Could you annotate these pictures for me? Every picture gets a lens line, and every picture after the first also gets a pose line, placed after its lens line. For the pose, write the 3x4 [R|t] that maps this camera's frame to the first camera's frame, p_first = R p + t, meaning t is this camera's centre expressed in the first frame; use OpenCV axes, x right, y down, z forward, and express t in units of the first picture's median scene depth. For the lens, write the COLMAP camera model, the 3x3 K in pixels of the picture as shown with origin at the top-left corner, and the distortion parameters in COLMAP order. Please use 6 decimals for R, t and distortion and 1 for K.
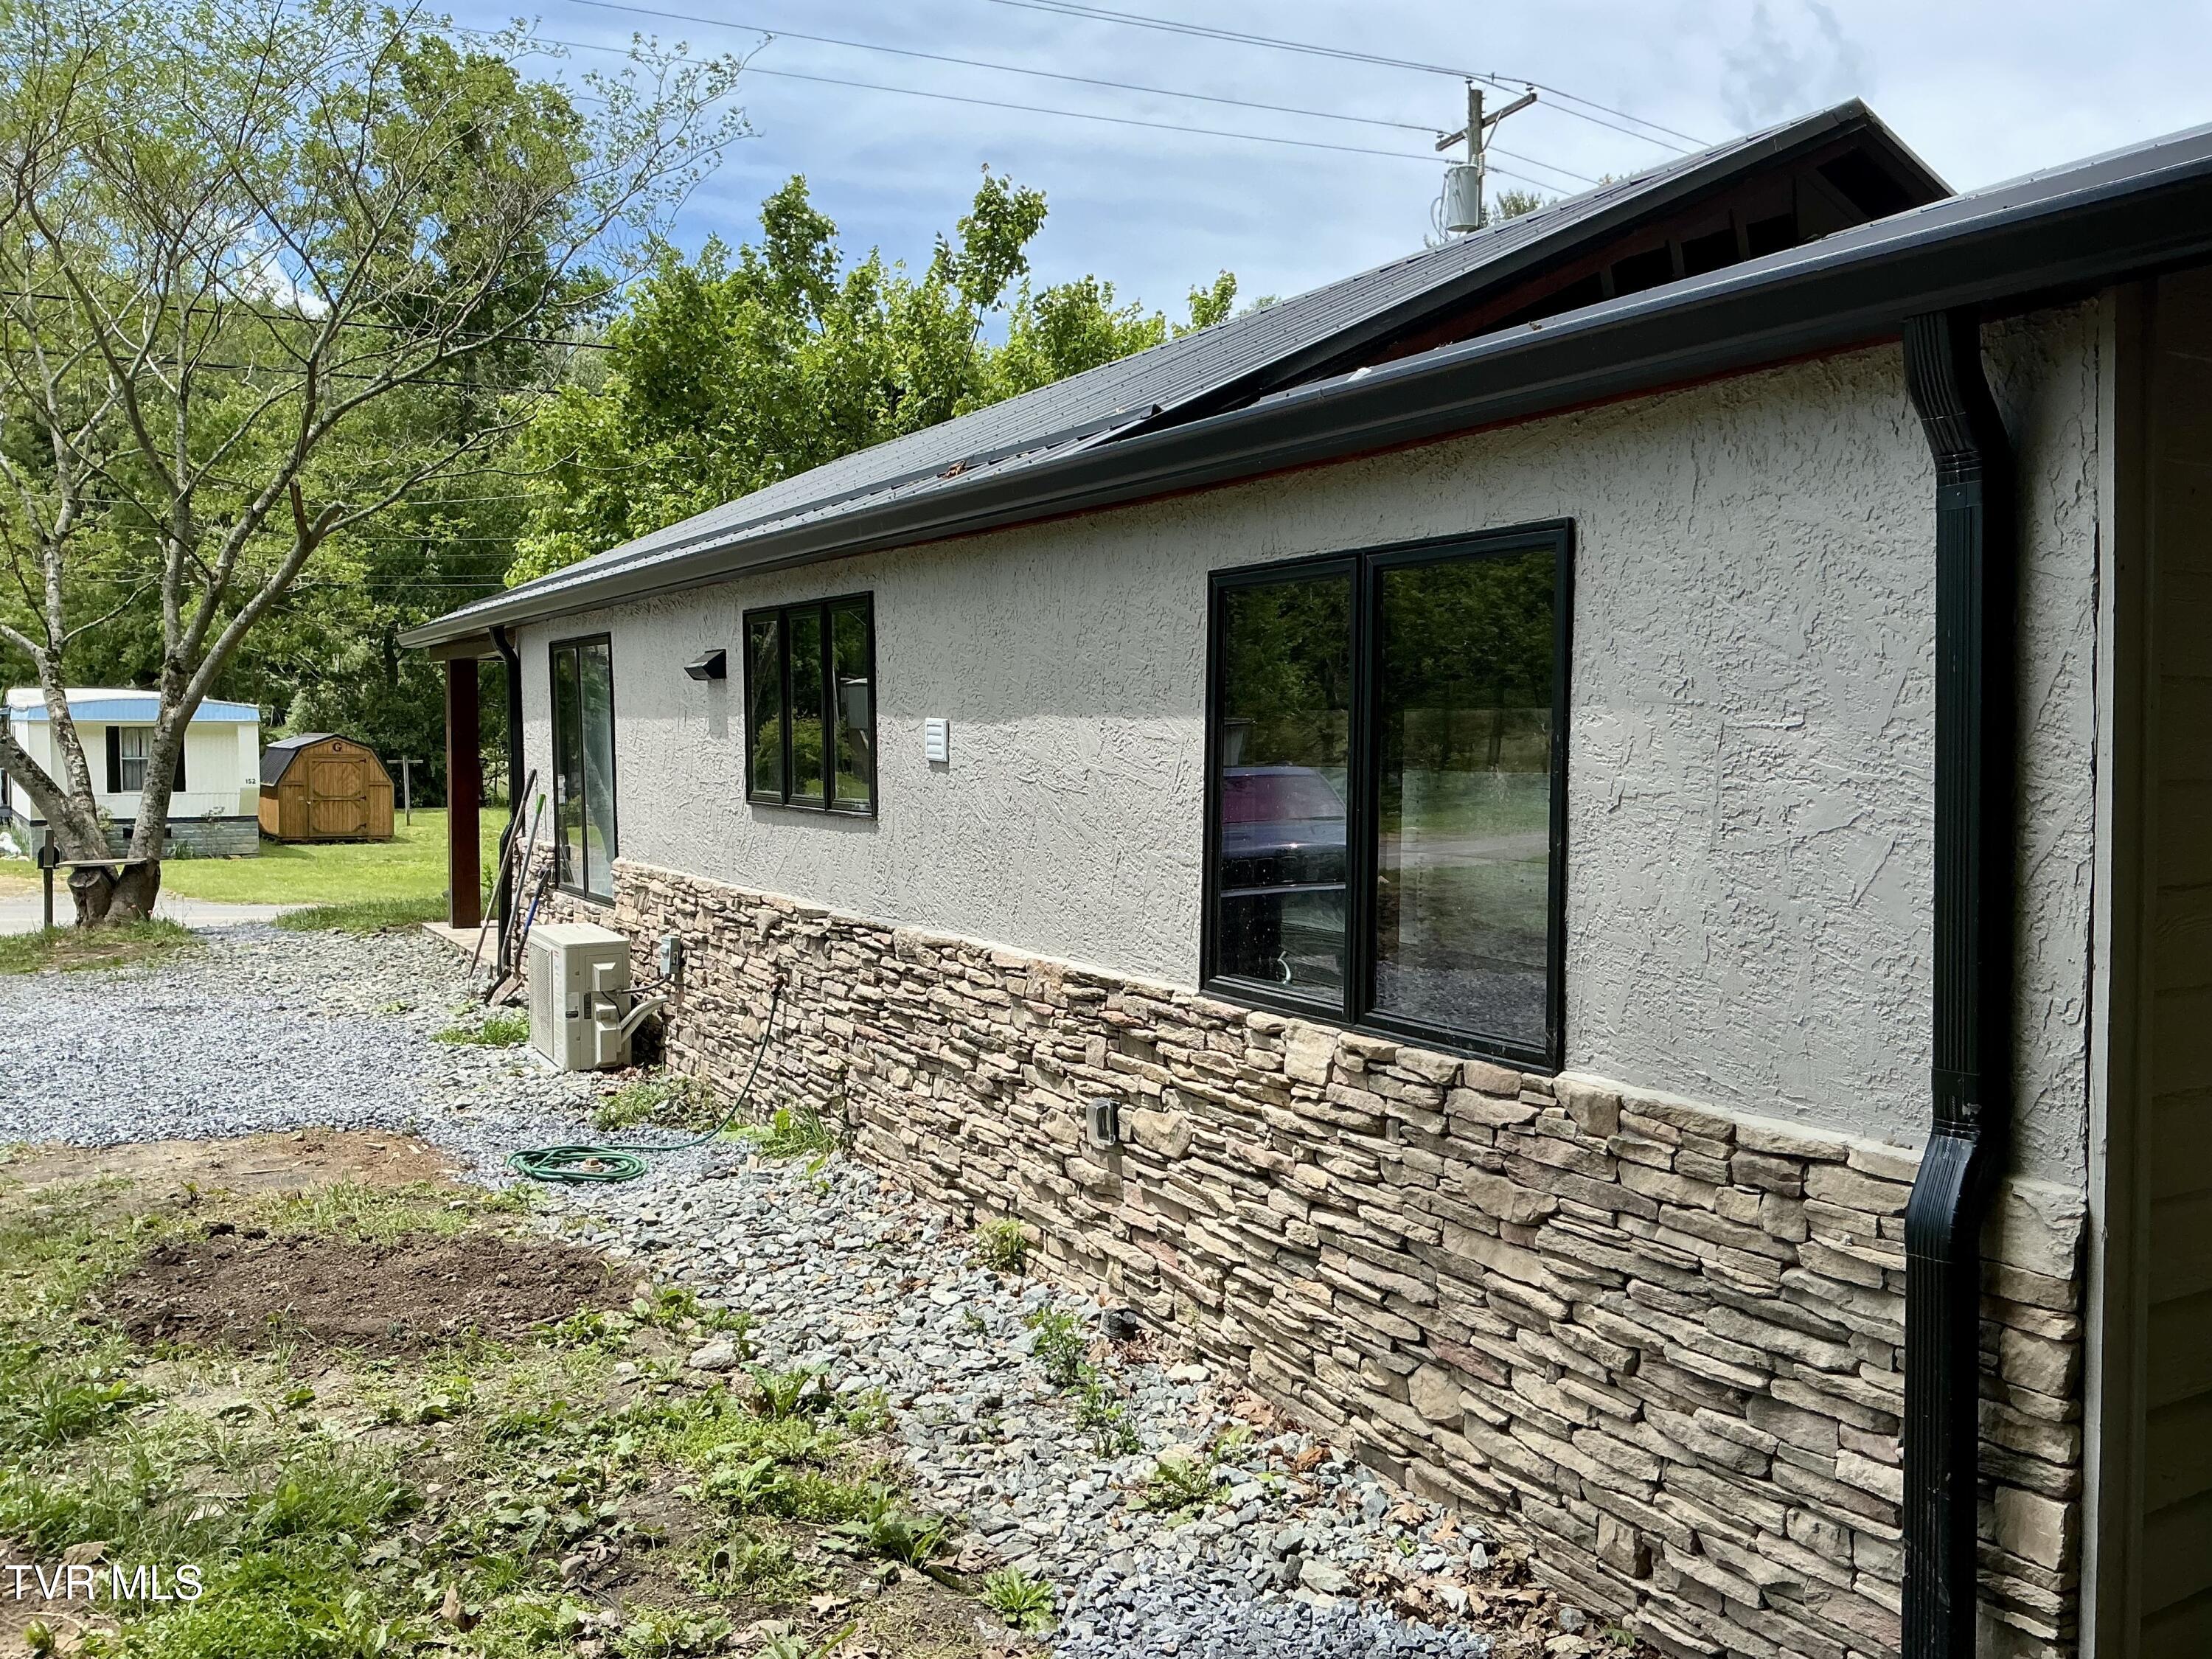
lens RADIAL K [[1822.0, 0, 1105.2], [0, 1822.0, 833.5], [0, 0, 1]] dist [0.117219, -0.233720]
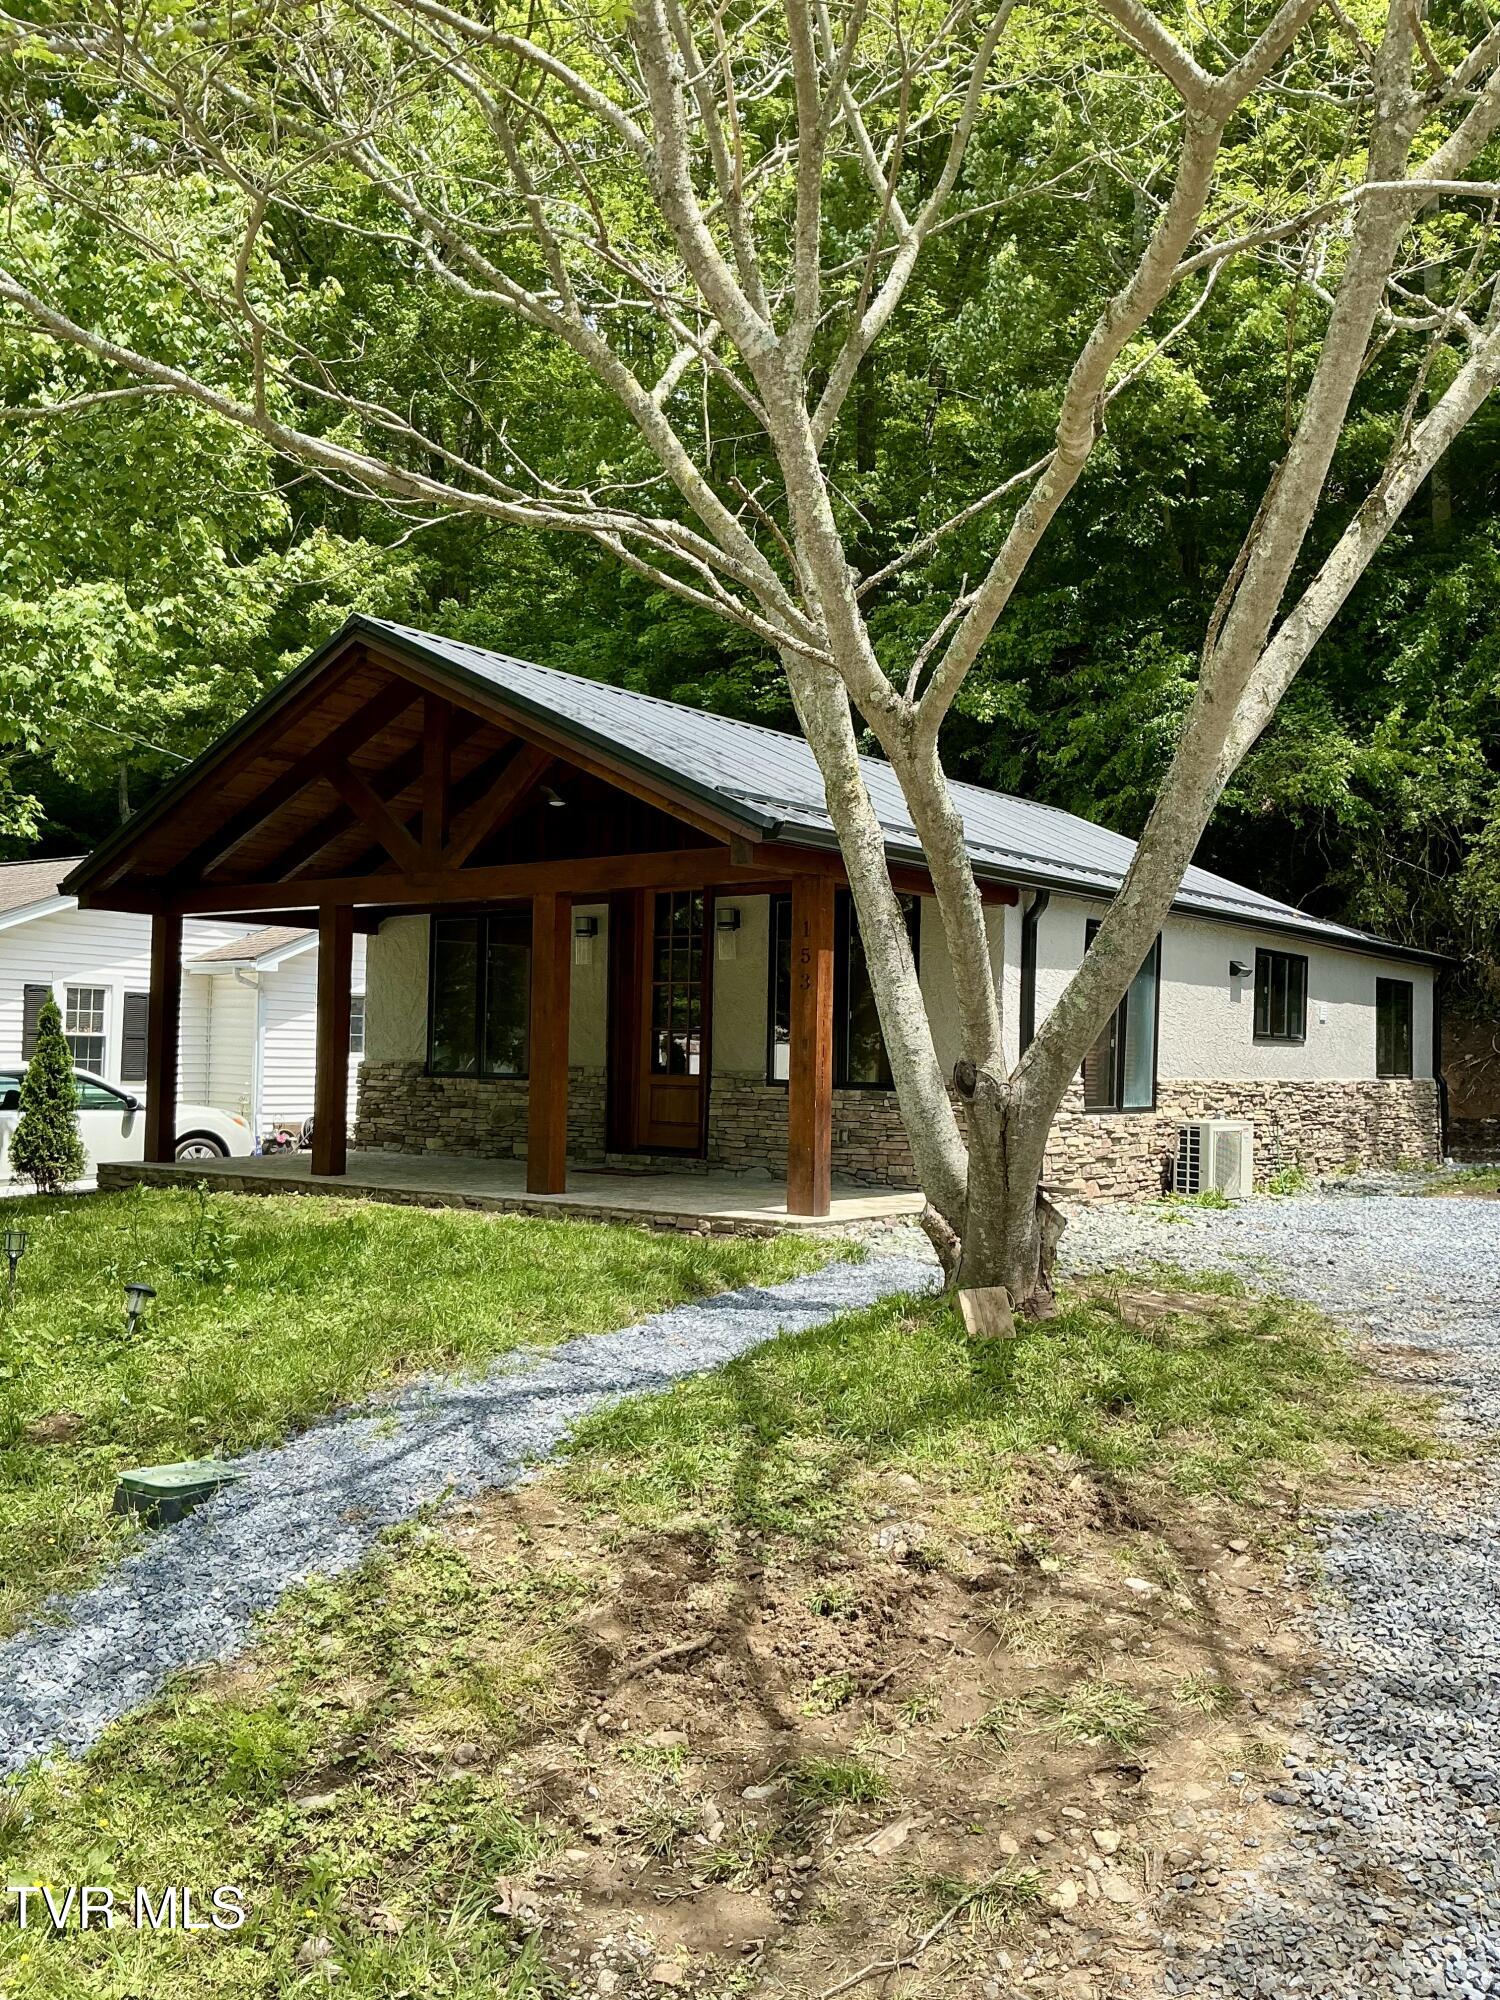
lens RADIAL K [[1647.4, 0, 747.6], [0, 1647.4, 1001.3], [0, 0, 1]] dist [0.117219, -0.233720]
pose [[-0.369149, -0.002494, 0.929367, -1.911242], [0.018883, 0.999770, 0.010184, -0.097988], [-0.929178, 0.021309, -0.369017, 2.447241]]
